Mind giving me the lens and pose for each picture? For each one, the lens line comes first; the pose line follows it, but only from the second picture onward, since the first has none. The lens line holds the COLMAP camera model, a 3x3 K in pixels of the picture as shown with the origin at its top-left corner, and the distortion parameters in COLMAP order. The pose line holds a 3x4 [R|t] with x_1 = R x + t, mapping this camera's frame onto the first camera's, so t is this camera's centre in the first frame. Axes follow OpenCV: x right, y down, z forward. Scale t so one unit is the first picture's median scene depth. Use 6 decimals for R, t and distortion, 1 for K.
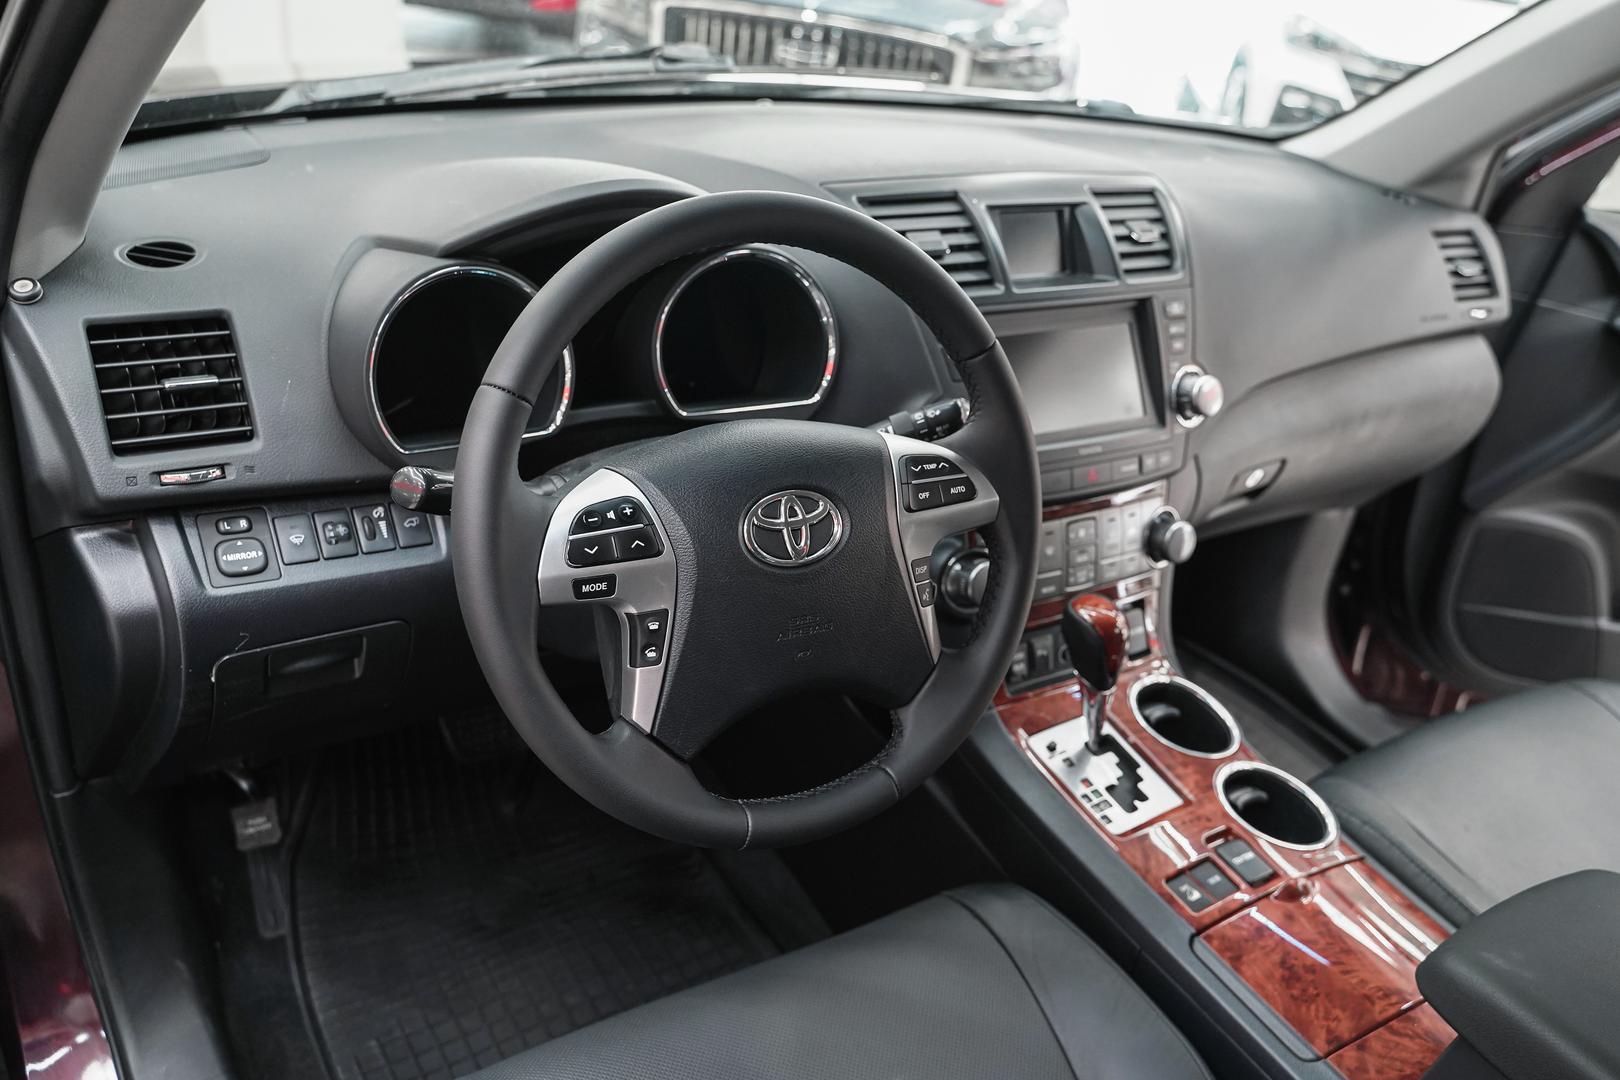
lens RADIAL K [[1301.1, 0, 810.0], [0, 1301.1, 540.0], [0, 0, 1]] dist [-0.011004, 0.000447]
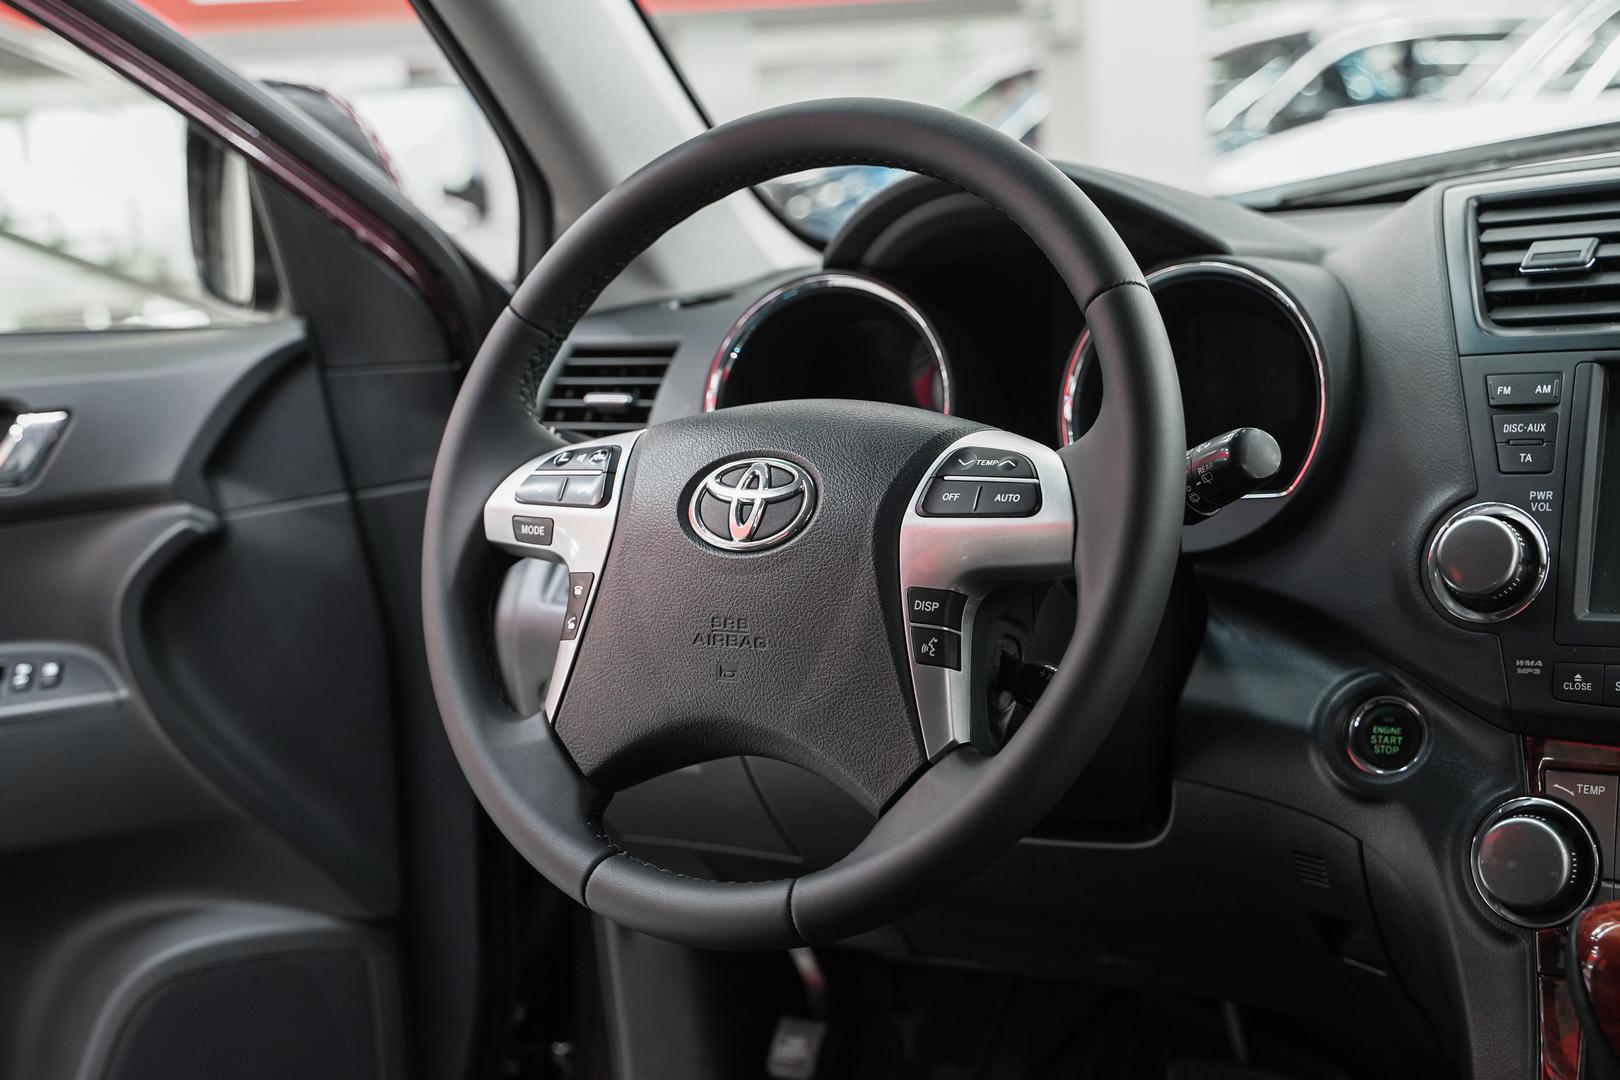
lens RADIAL K [[2220.7, 0, 767.3], [0, 2220.7, 507.6], [0, 0, 1]] dist [0.000304, -0.012621]
pose [[0.432927, -0.008300, -0.901391, 0.781533], [-0.309268, 0.937896, -0.157174, 0.130499], [0.846716, 0.346816, 0.403473, 0.332835]]
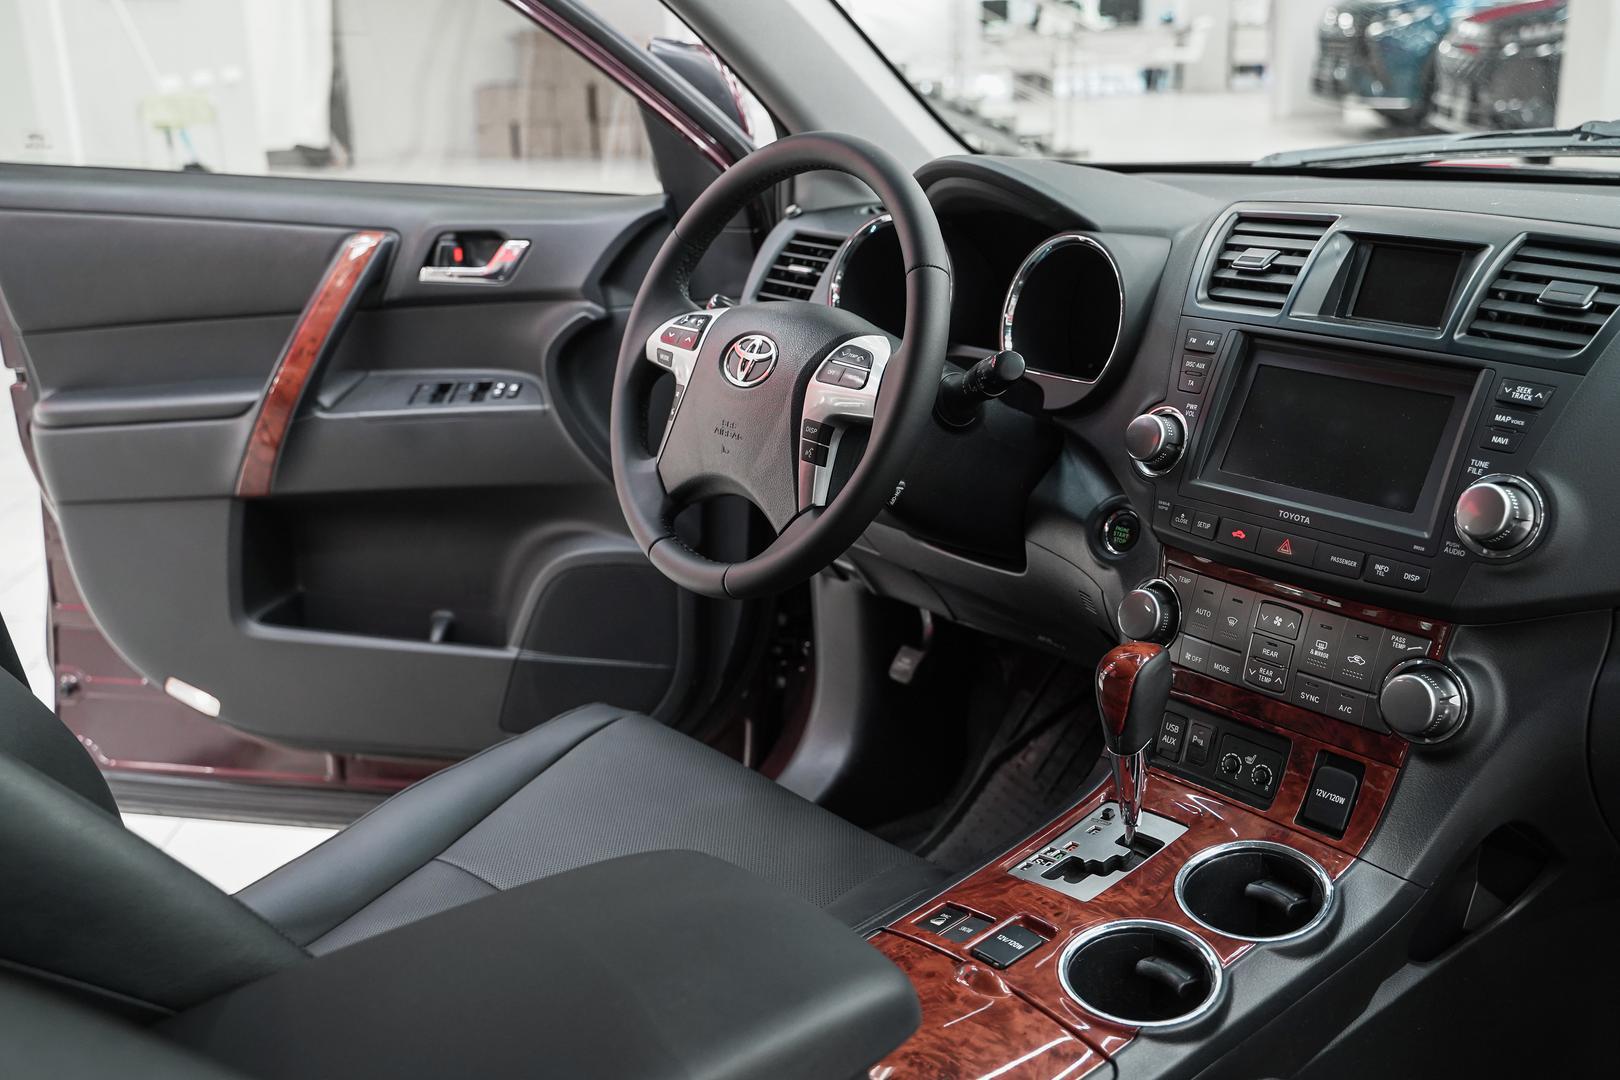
lens RADIAL K [[1720.7, 0, 810.0], [0, 1720.7, 540.0], [0, 0, 1]] dist [-0.010180, 0.022992]
pose [[0.130012, 0.188288, -0.973470, 1.229079], [-0.423961, 0.898081, 0.117084, -0.053931], [0.896300, 0.397491, 0.196588, 0.525628]]
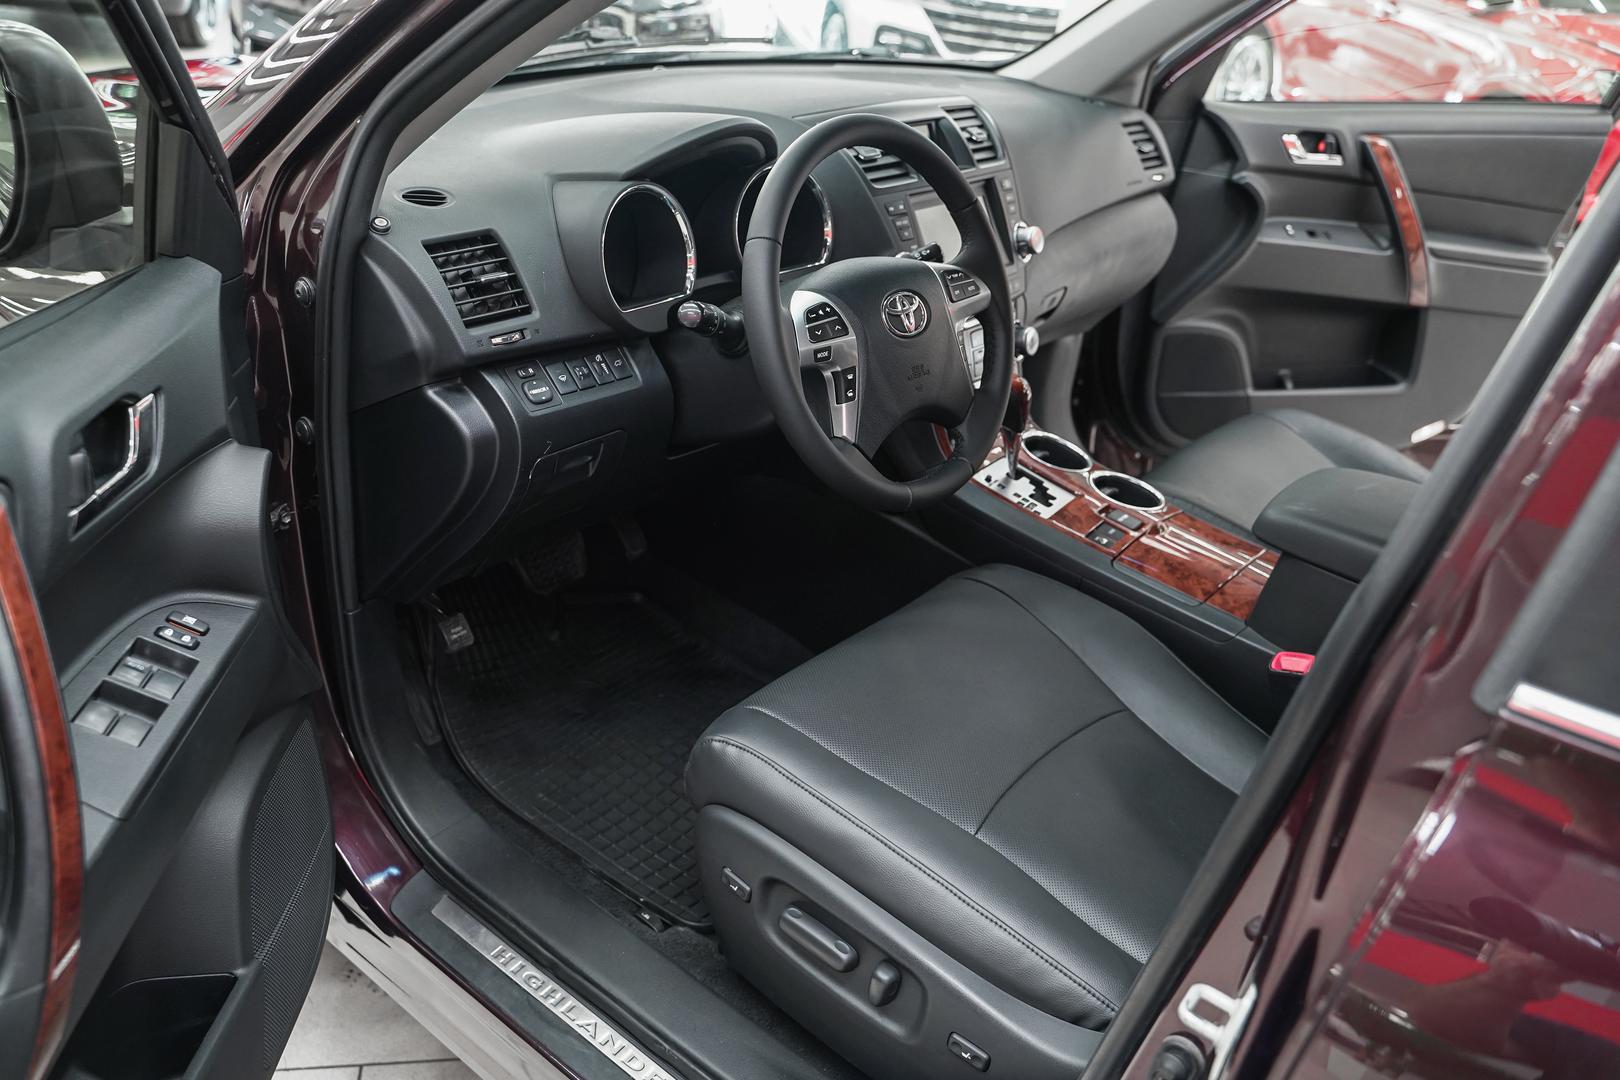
lens RADIAL K [[1294.4, 0, 810.0], [0, 1294.4, 540.0], [0, 0, 1]] dist [-0.024602, -0.002684]
pose [[0.947258, -0.171963, 0.270426, -0.426272], [0.163406, 0.985079, 0.054024, 0.113314], [-0.275681, -0.006986, 0.961224, -0.384404]]
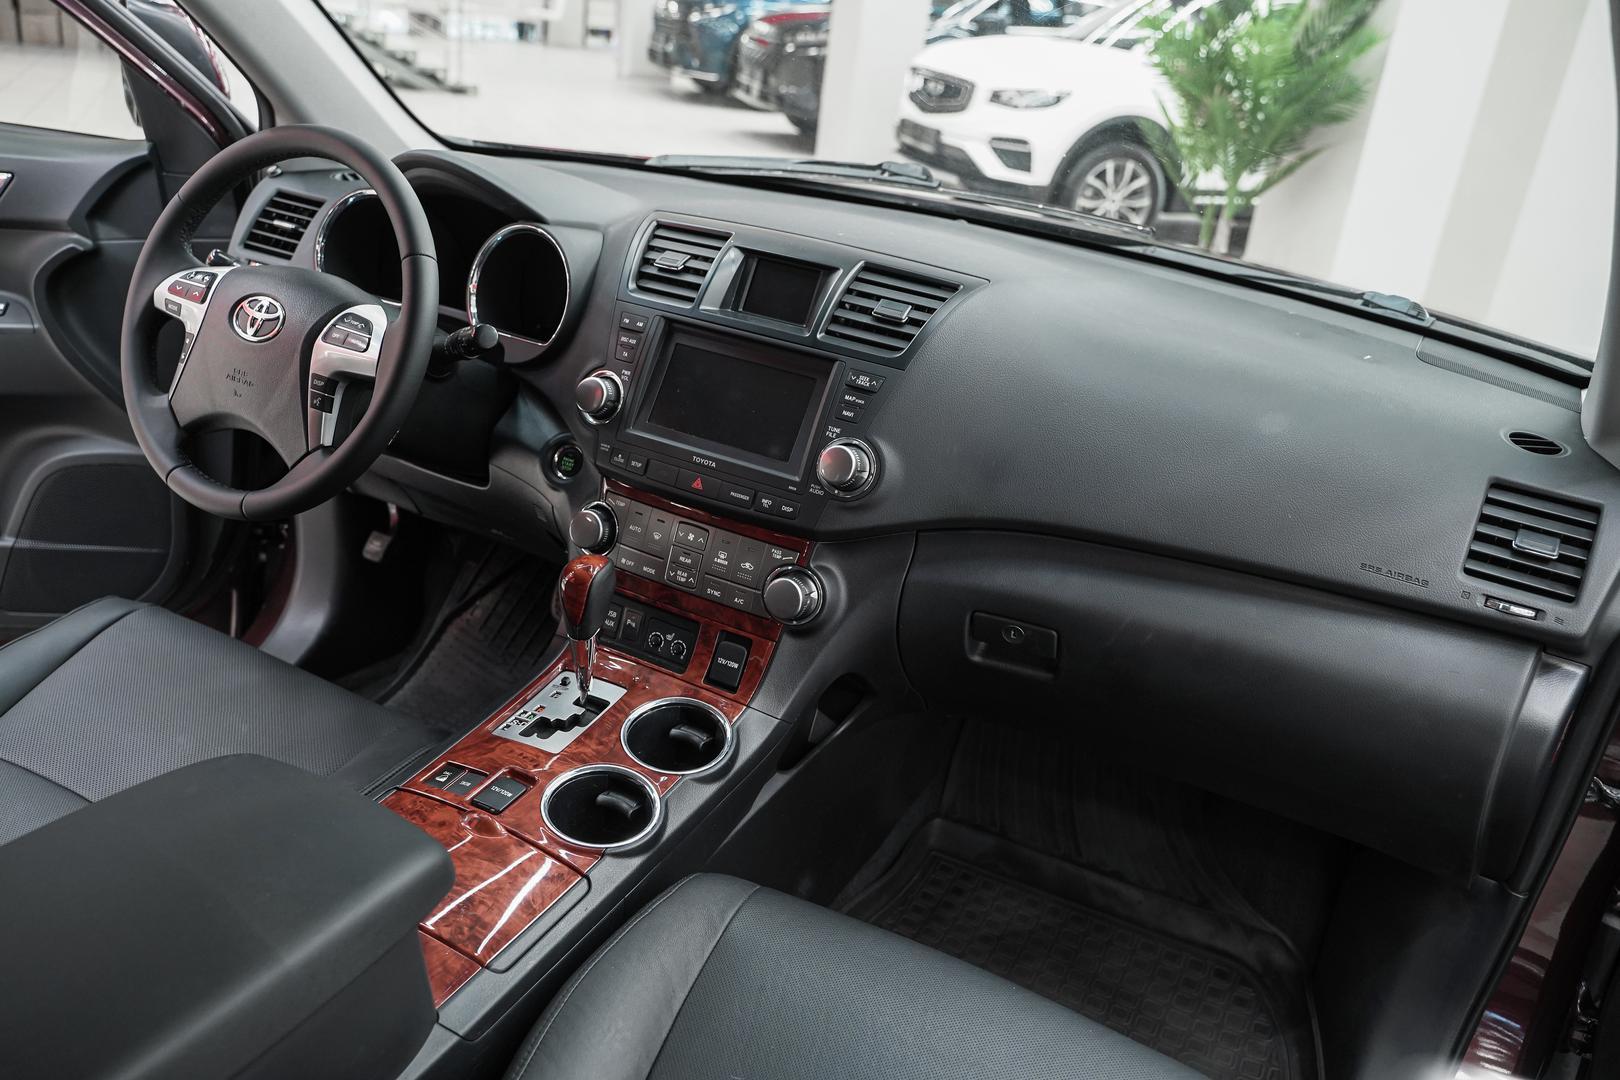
lens RADIAL K [[1314.5, 0, 810.0], [0, 1314.5, 540.0], [0, 0, 1]] dist [-0.014240, 0.009622]
pose [[0.505925, 0.286420, -0.813636, 1.195572], [-0.451452, 0.891678, 0.033177, -0.087756], [0.735004, 0.350532, 0.580428, 0.441763]]
